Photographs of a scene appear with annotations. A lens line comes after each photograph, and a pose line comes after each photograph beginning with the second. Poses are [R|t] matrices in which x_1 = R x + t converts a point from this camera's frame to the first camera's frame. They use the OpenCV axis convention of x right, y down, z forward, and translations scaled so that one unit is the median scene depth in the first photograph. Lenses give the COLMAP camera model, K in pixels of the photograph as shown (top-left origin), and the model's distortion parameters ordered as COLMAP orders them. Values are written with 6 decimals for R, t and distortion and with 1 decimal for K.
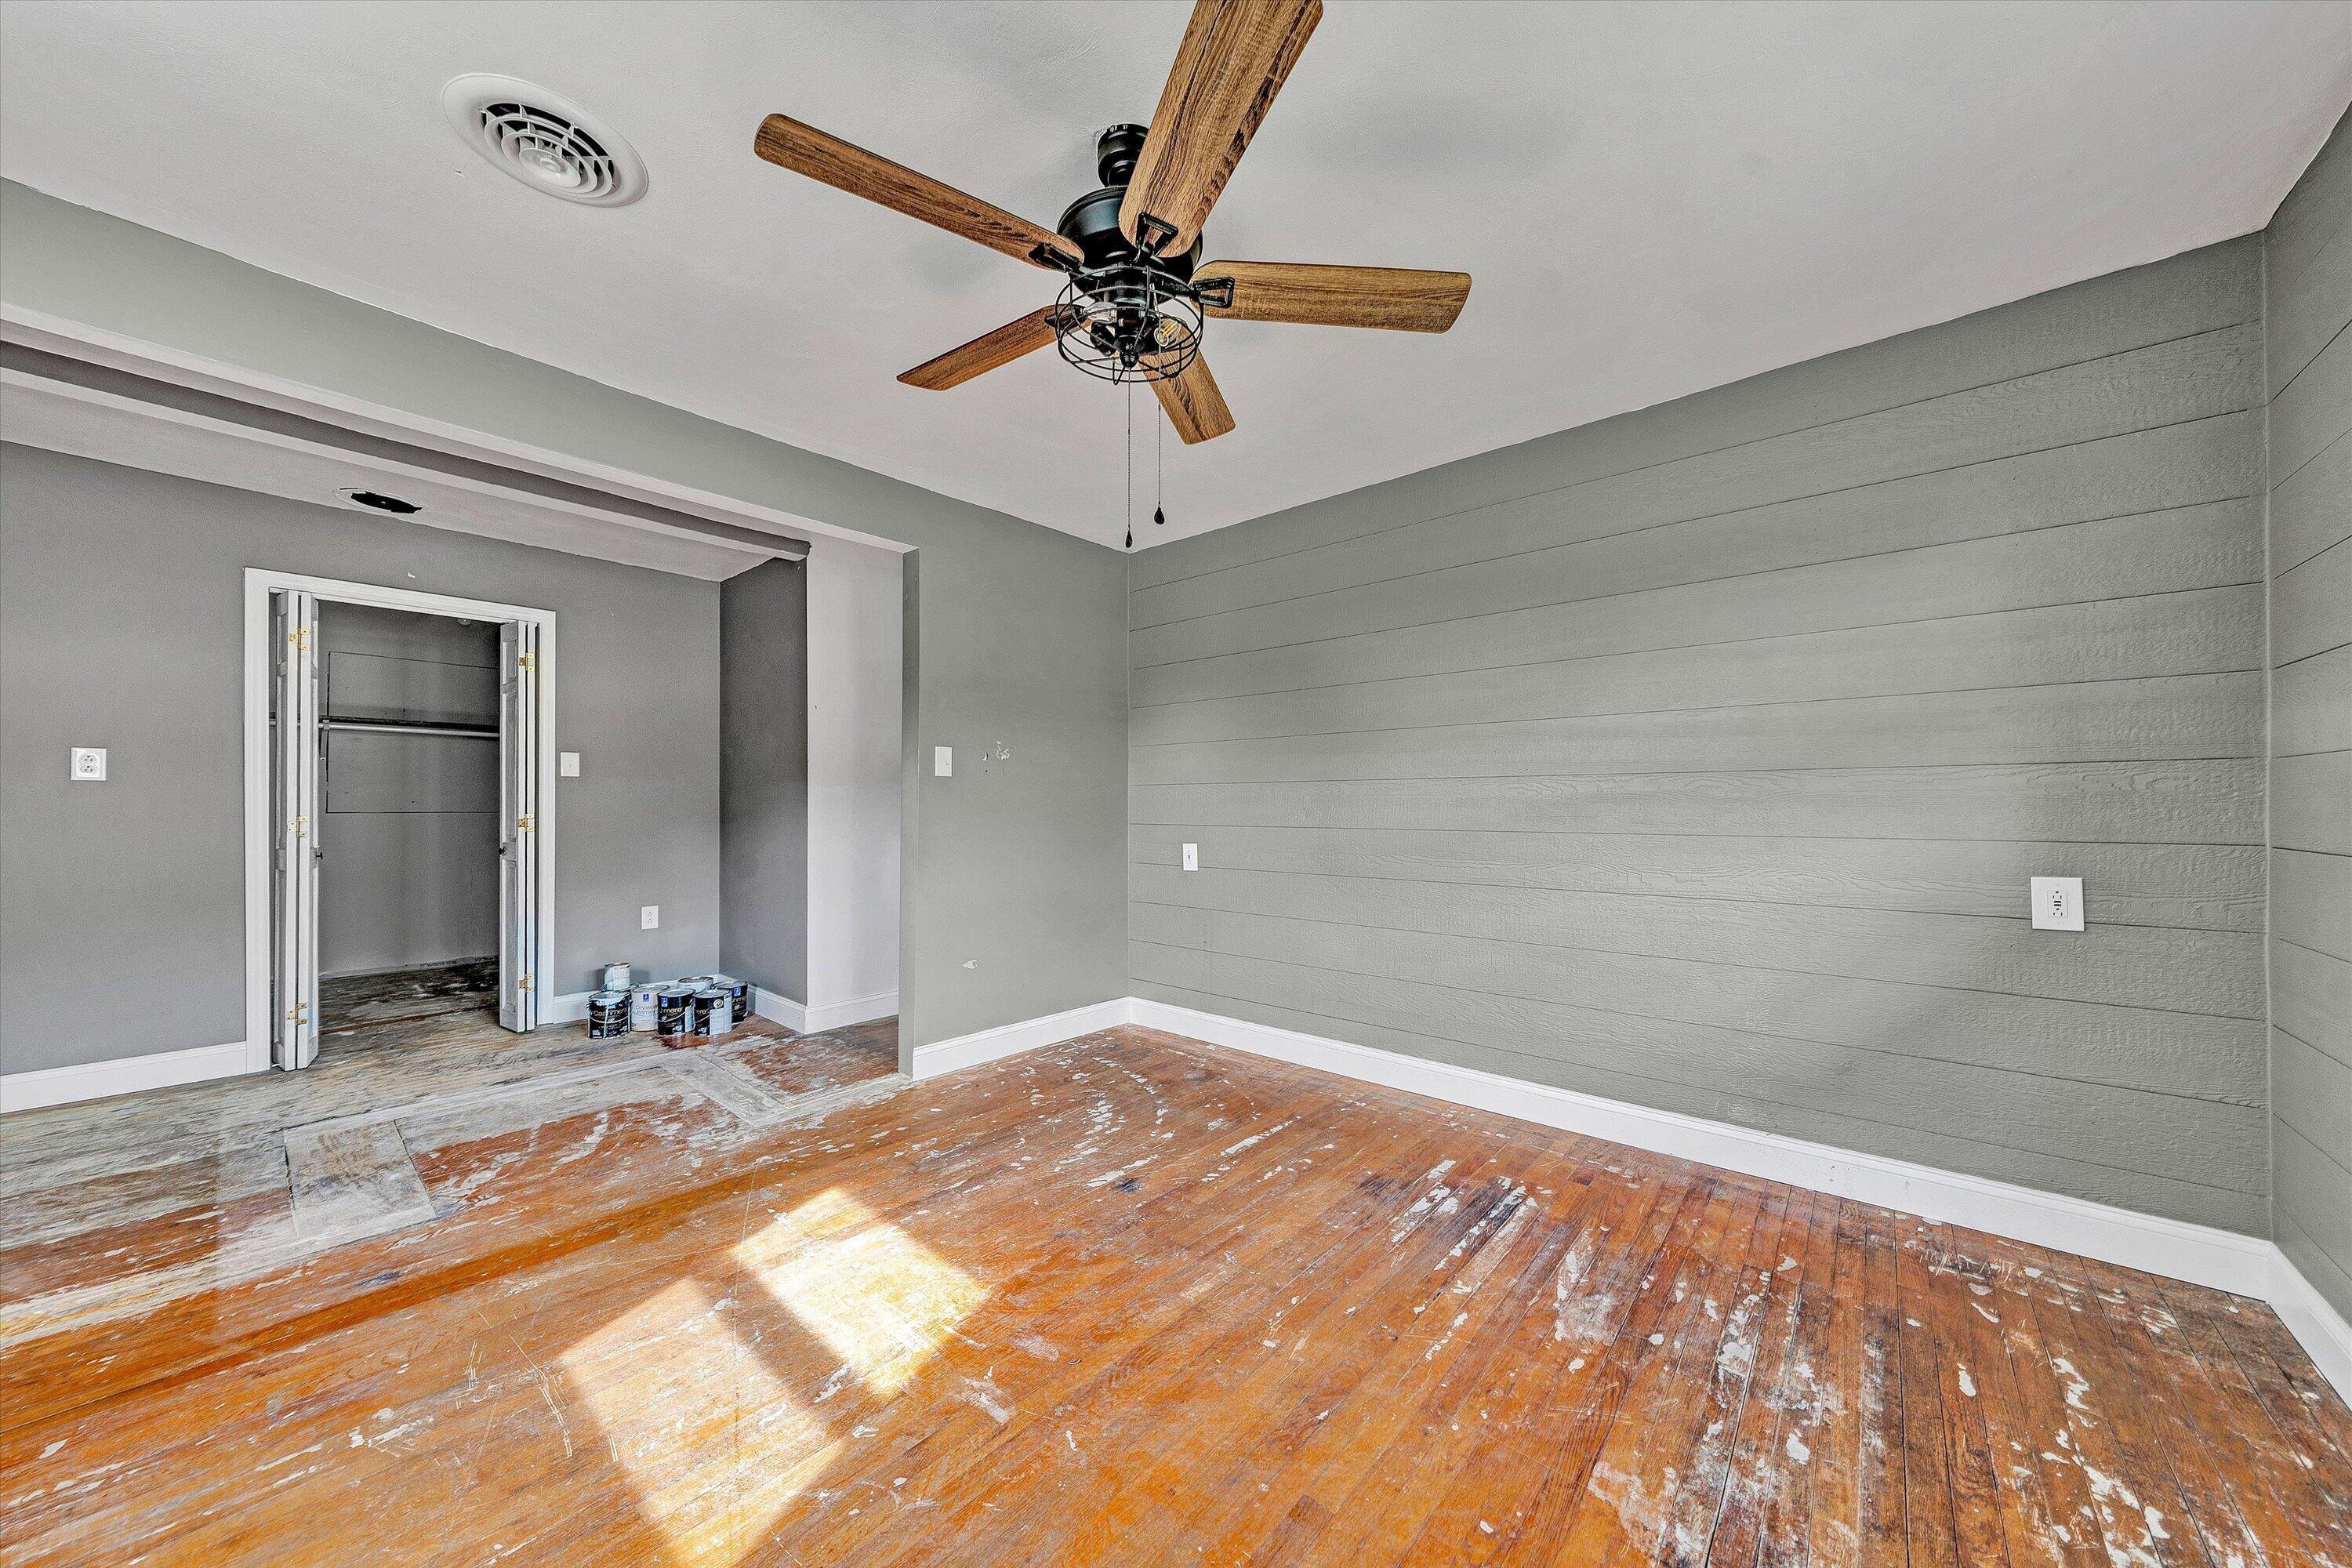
lens RADIAL K [[805.7, 0, 1176.3], [0, 805.7, 795.6], [0, 0, 1]] dist [-0.001381, -0.000079]
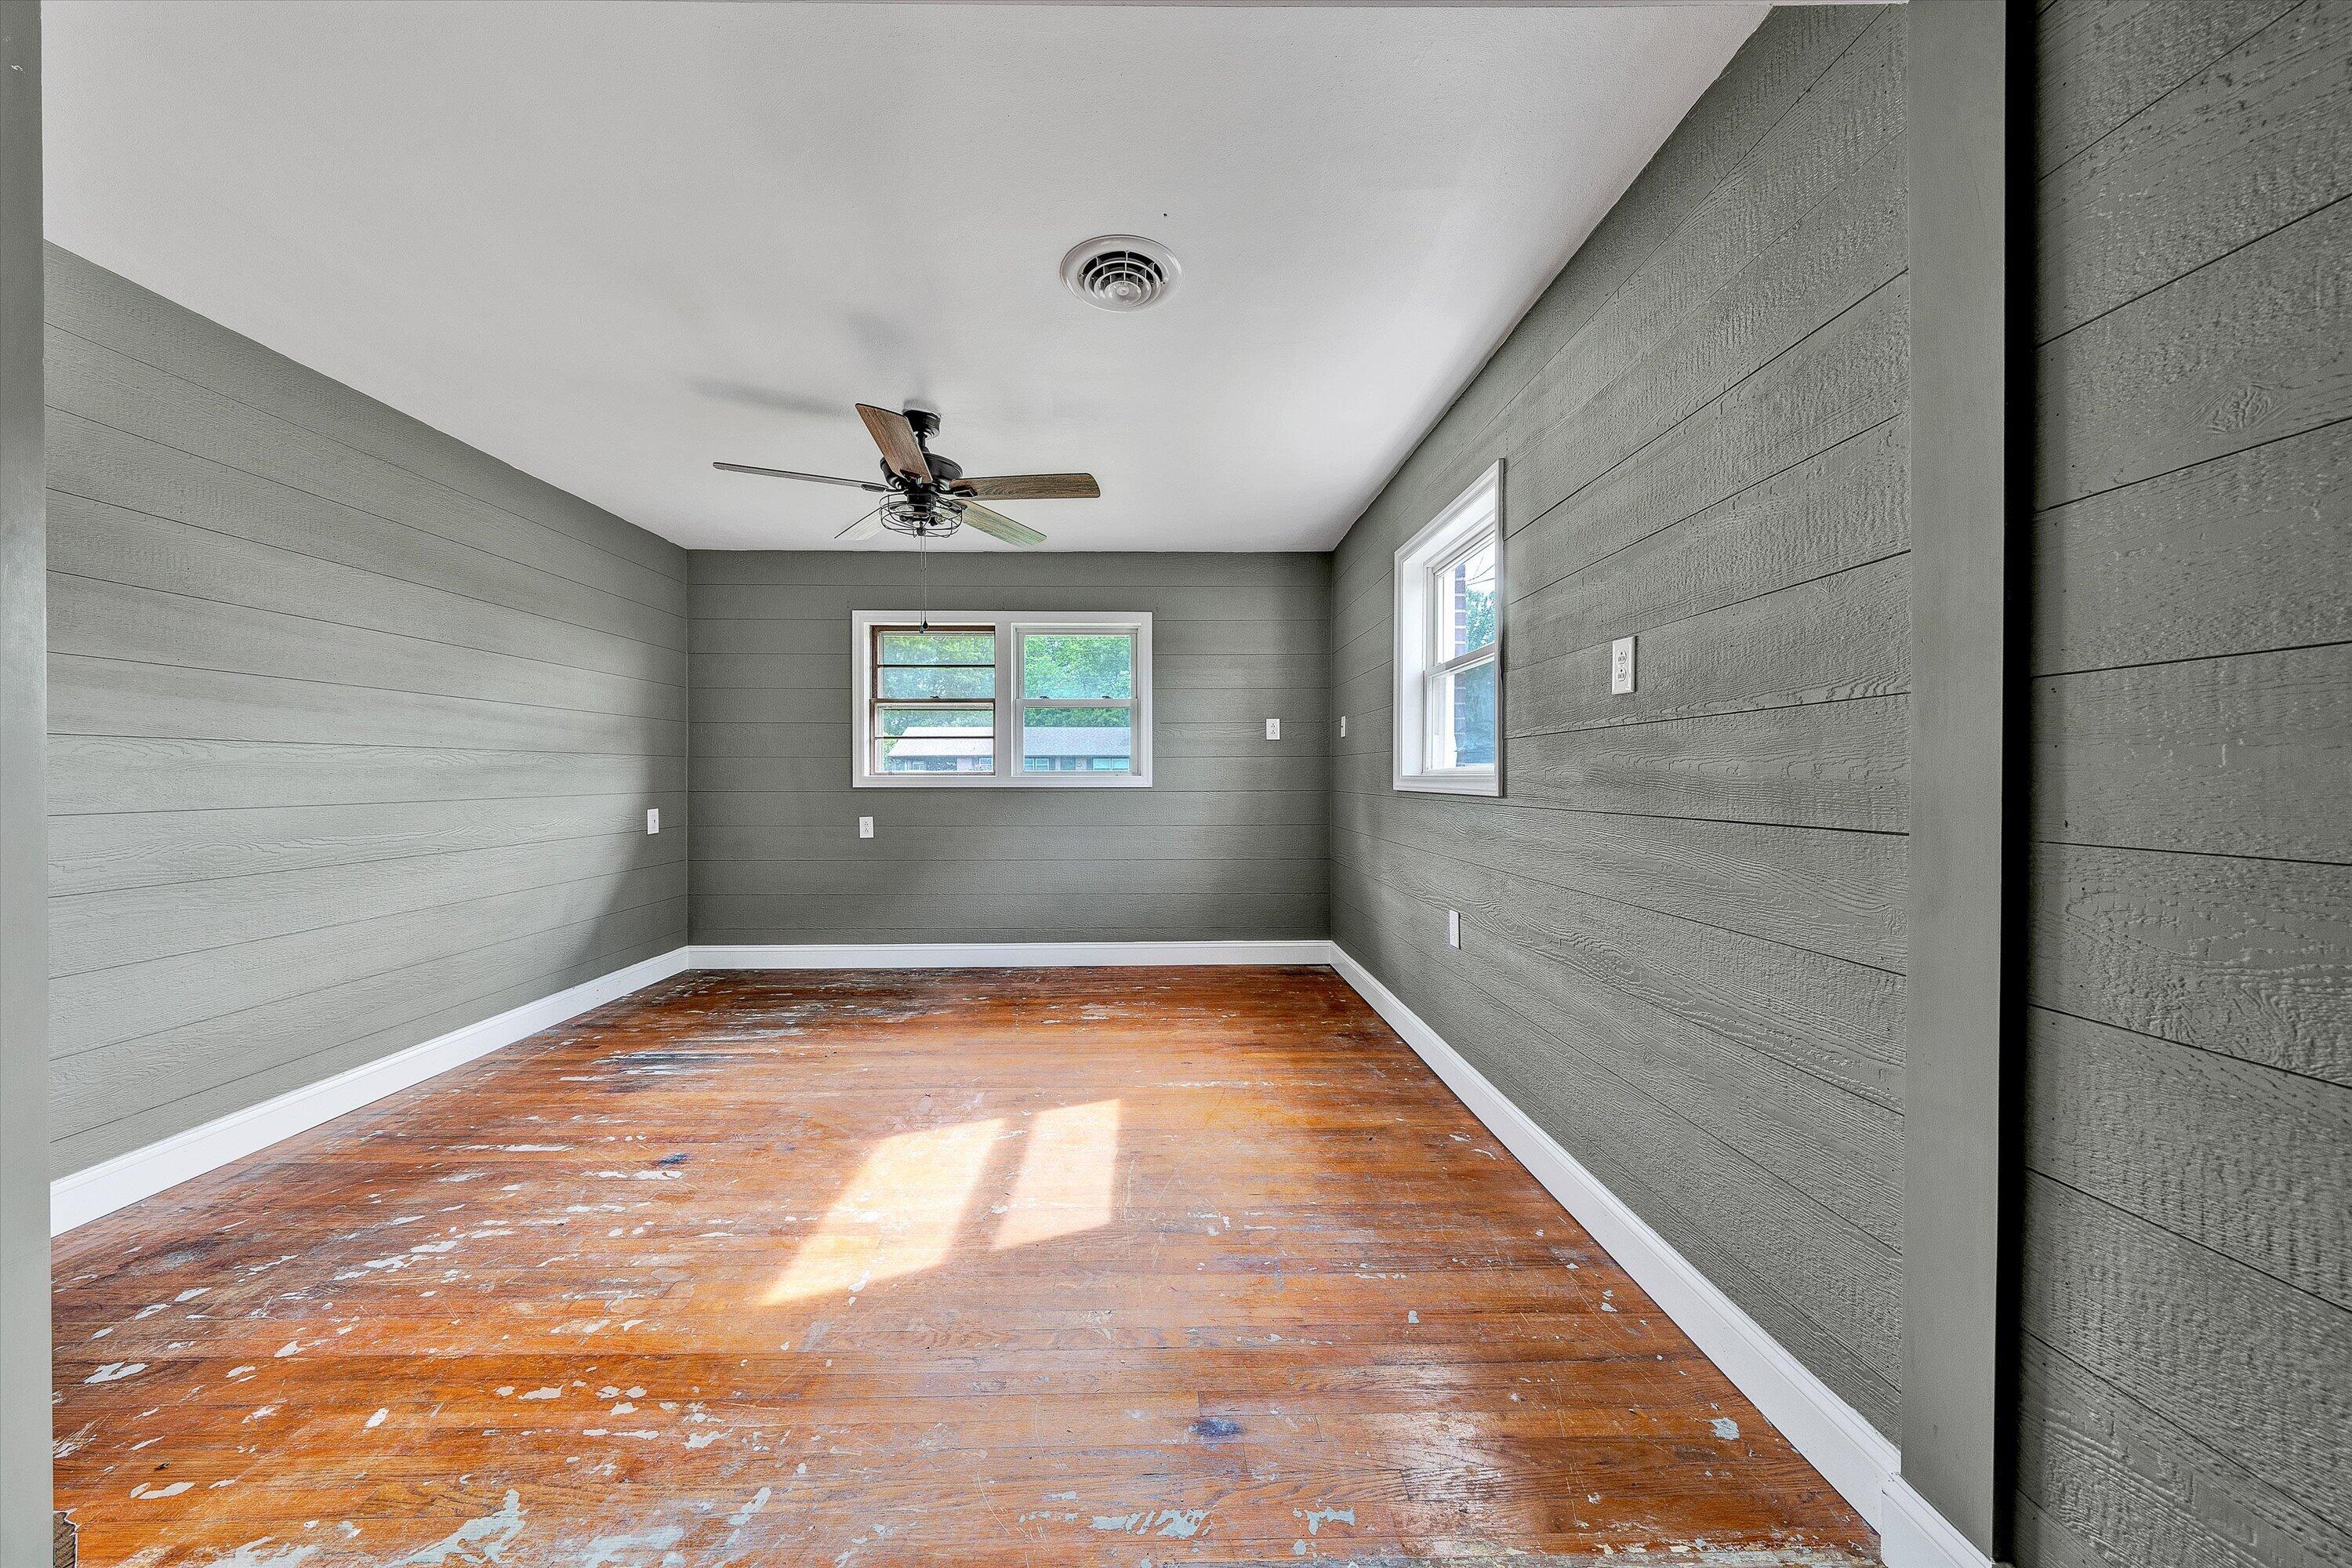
lens RADIAL K [[805.7, 0, 1172.2], [0, 805.7, 783.8], [0, 0, 1]] dist [-0.001381, -0.000079]
pose [[-0.679024, -0.003988, 0.734105, -1.165507], [-0.004567, 0.999989, 0.001208, 0.019548], [-0.734102, -0.002532, -0.679034, 1.190311]]
